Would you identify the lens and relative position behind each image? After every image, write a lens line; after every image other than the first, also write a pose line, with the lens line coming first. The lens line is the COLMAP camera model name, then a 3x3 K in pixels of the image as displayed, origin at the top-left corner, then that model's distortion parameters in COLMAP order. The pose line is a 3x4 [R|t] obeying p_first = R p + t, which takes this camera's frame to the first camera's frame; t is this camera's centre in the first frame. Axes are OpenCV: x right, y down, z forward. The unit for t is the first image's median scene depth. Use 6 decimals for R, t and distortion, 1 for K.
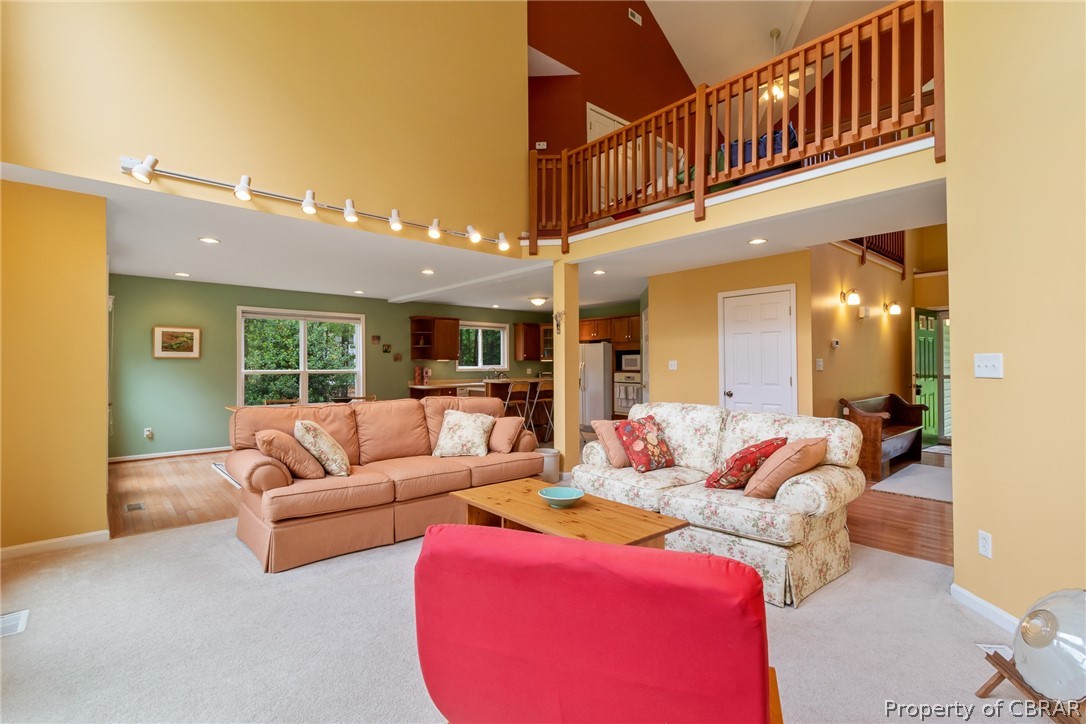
lens RADIAL K [[501.5, 0, 543.0], [0, 501.5, 362.0], [0, 0, 1]] dist [0.003002, 0.000769]
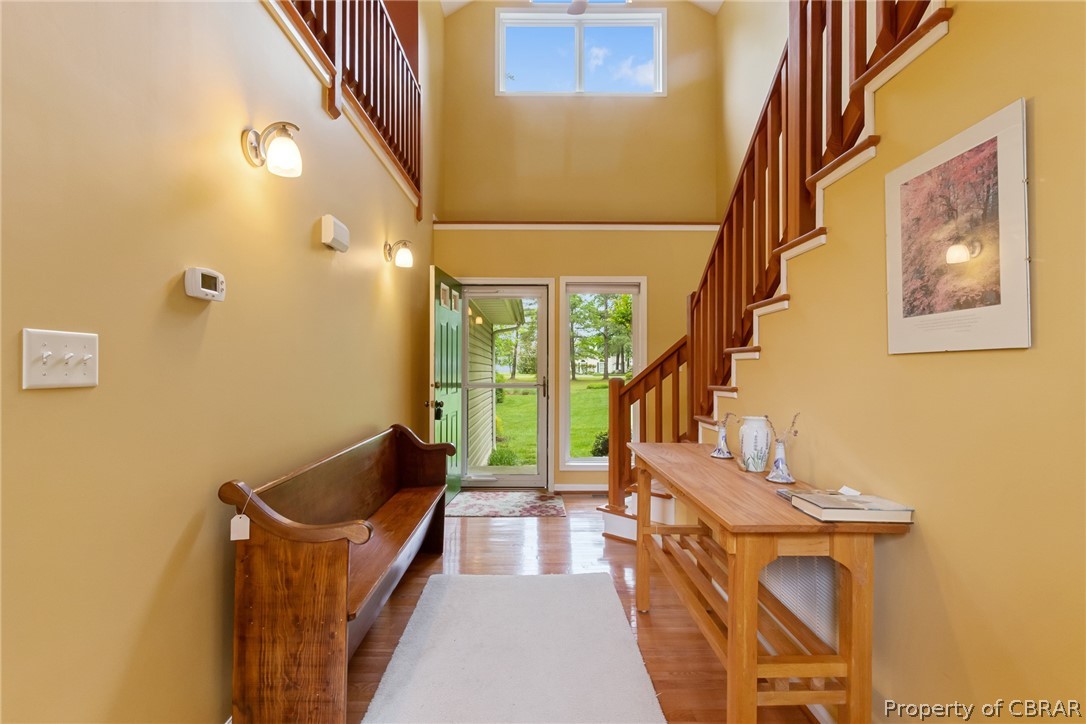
lens RADIAL K [[501.5, 0, 543.0], [0, 501.5, 362.0], [0, 0, 1]] dist [0.003002, 0.000769]
pose [[0.651072, 0.013131, 0.758903, 0.404693], [-0.008353, 0.999914, -0.010135, 0.005225], [-0.758970, 0.000259, 0.651125, 0.557474]]
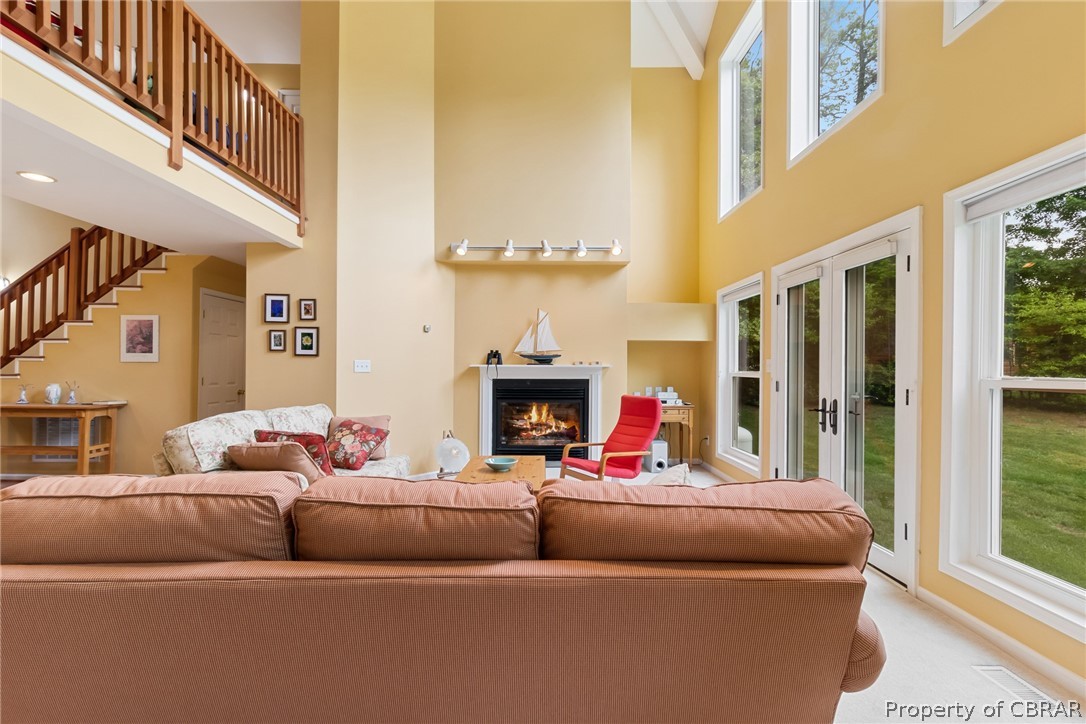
lens RADIAL K [[507.1, 0, 543.0], [0, 507.1, 362.0], [0, 0, 1]] dist [0.003754, 0.000844]
pose [[-0.749970, 0.004327, 0.661457, -0.362079], [-0.009267, 0.999812, -0.017048, 0.006298], [-0.661407, -0.018915, -0.749789, 0.741224]]
